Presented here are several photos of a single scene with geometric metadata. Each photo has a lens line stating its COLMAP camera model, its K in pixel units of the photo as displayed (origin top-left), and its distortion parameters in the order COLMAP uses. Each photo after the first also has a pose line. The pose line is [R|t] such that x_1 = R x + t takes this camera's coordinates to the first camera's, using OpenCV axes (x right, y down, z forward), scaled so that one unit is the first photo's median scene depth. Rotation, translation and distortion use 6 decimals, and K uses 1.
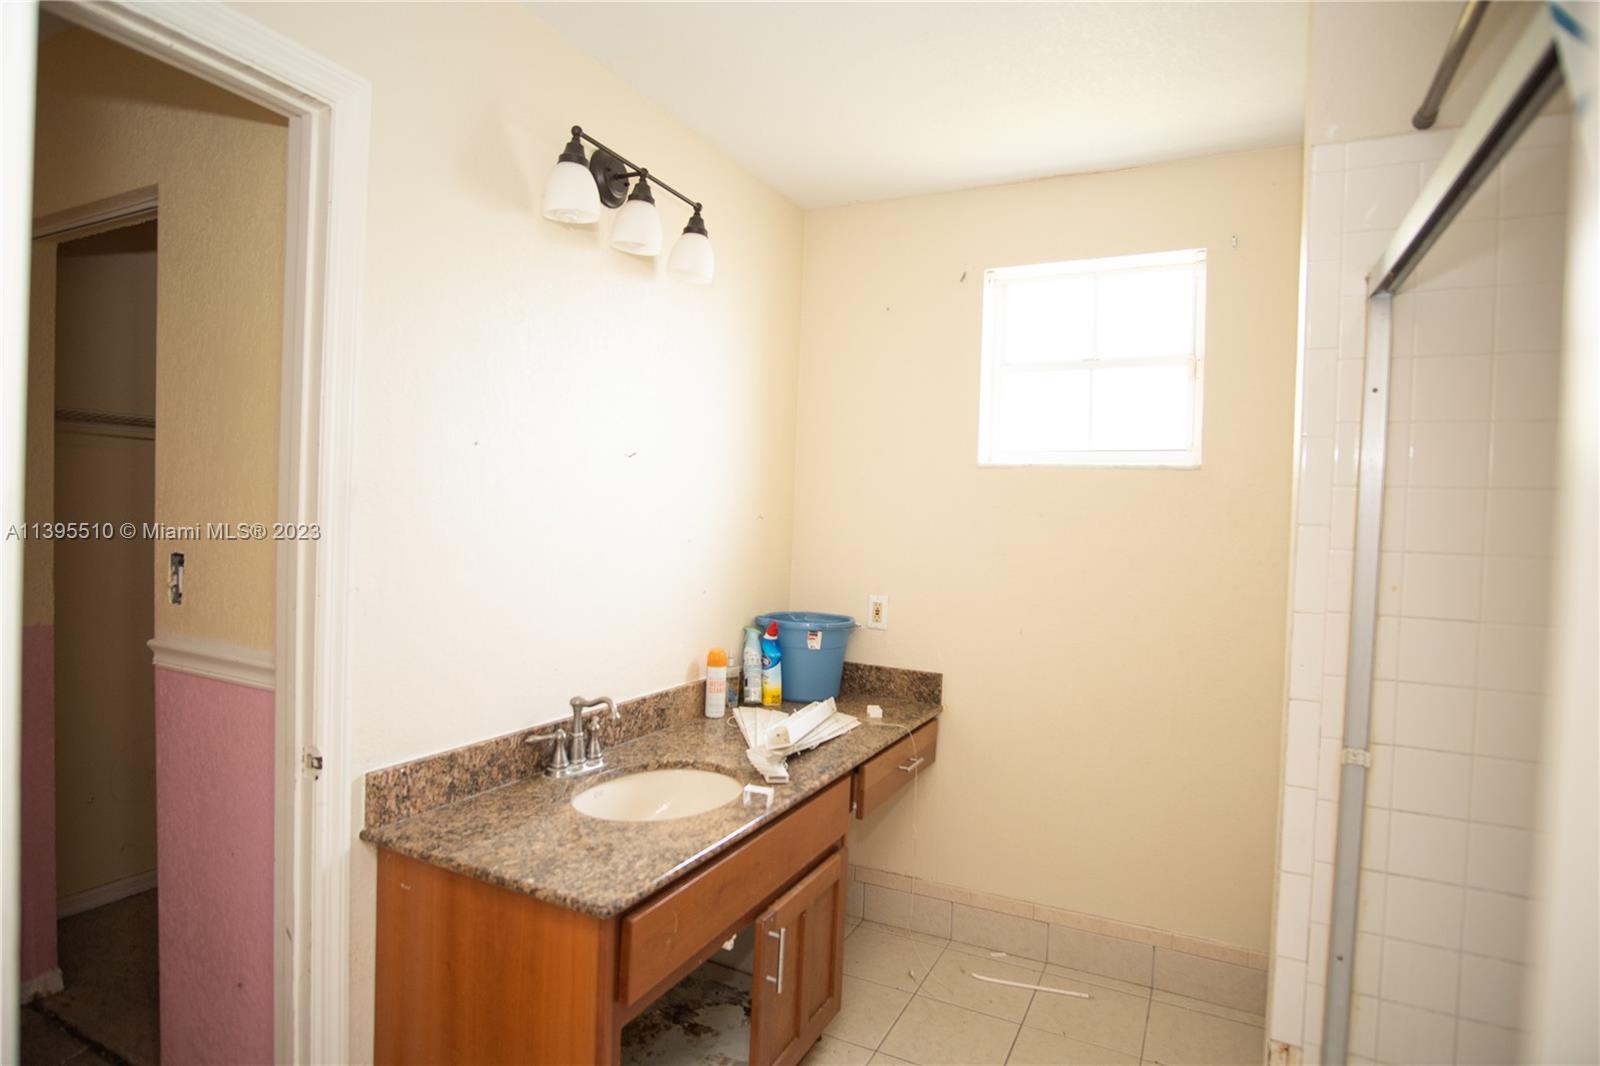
lens RADIAL K [[851.8, 0, 797.6], [0, 851.8, 533.2], [0, 0, 1]] dist [-0.035307, 0.010066]
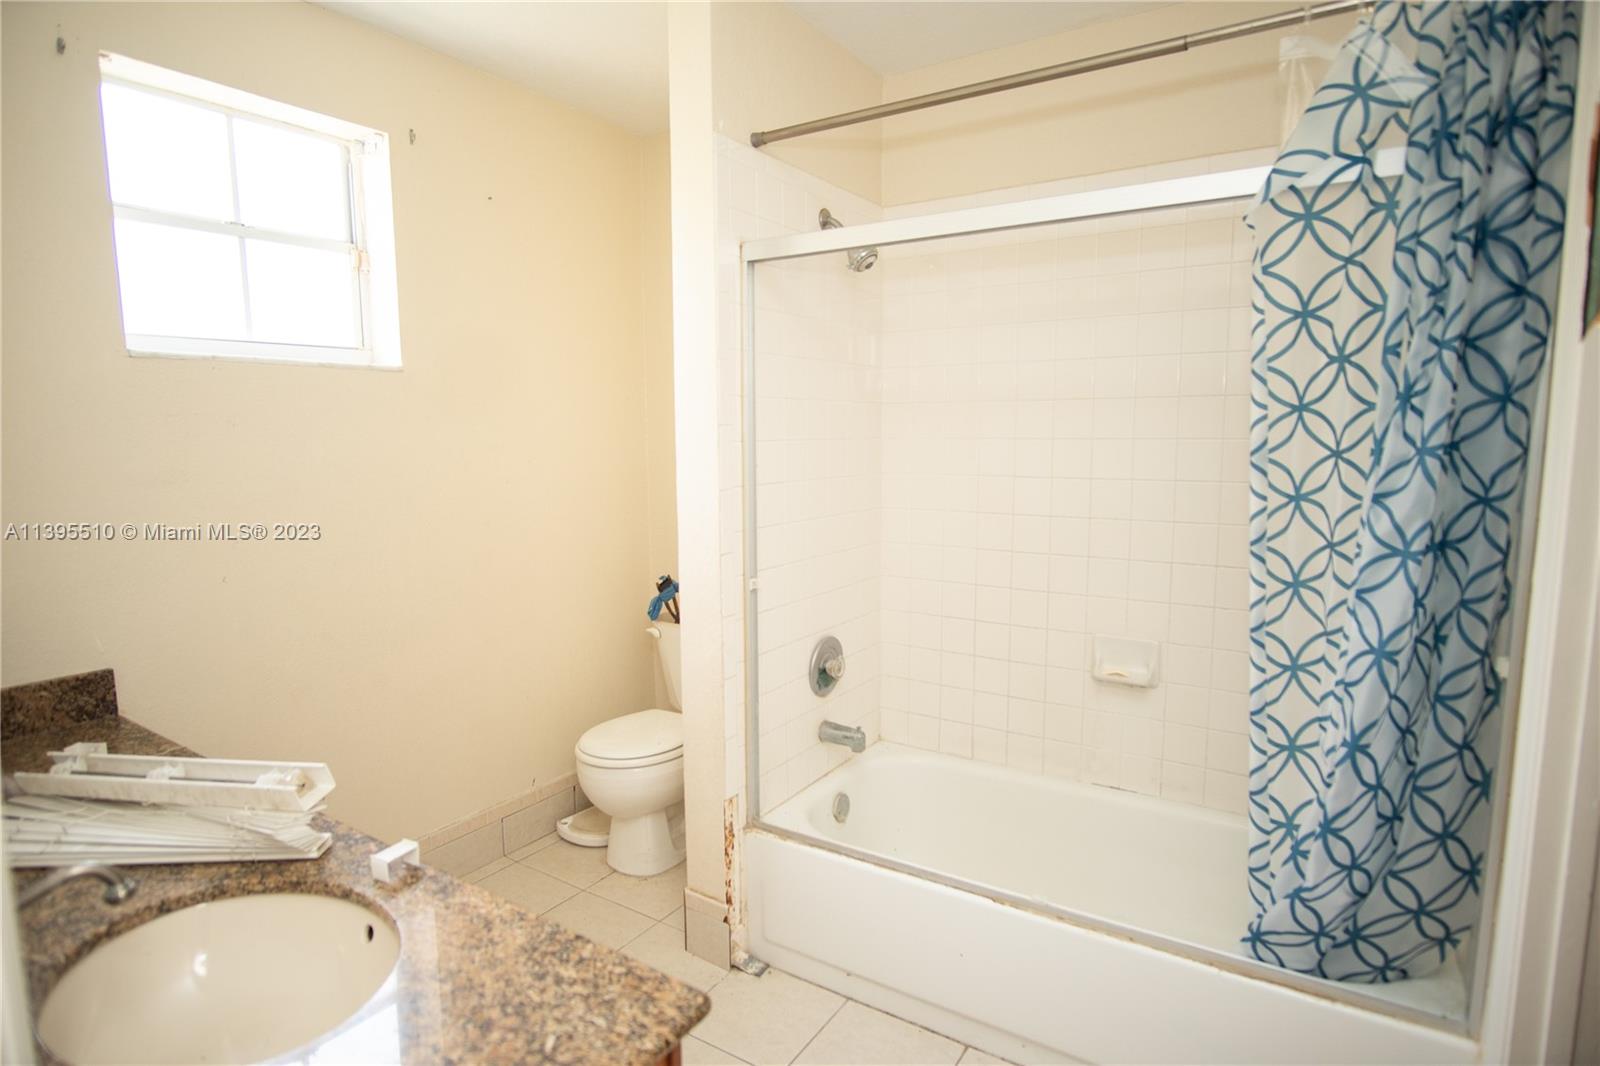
lens RADIAL K [[851.8, 0, 797.6], [0, 851.8, 533.2], [0, 0, 1]] dist [-0.035307, 0.010066]
pose [[0.109087, -0.155877, 0.981734, -0.417273], [0.030098, 0.987693, 0.153479, -0.025131], [-0.993576, 0.012806, 0.112436, 0.407673]]
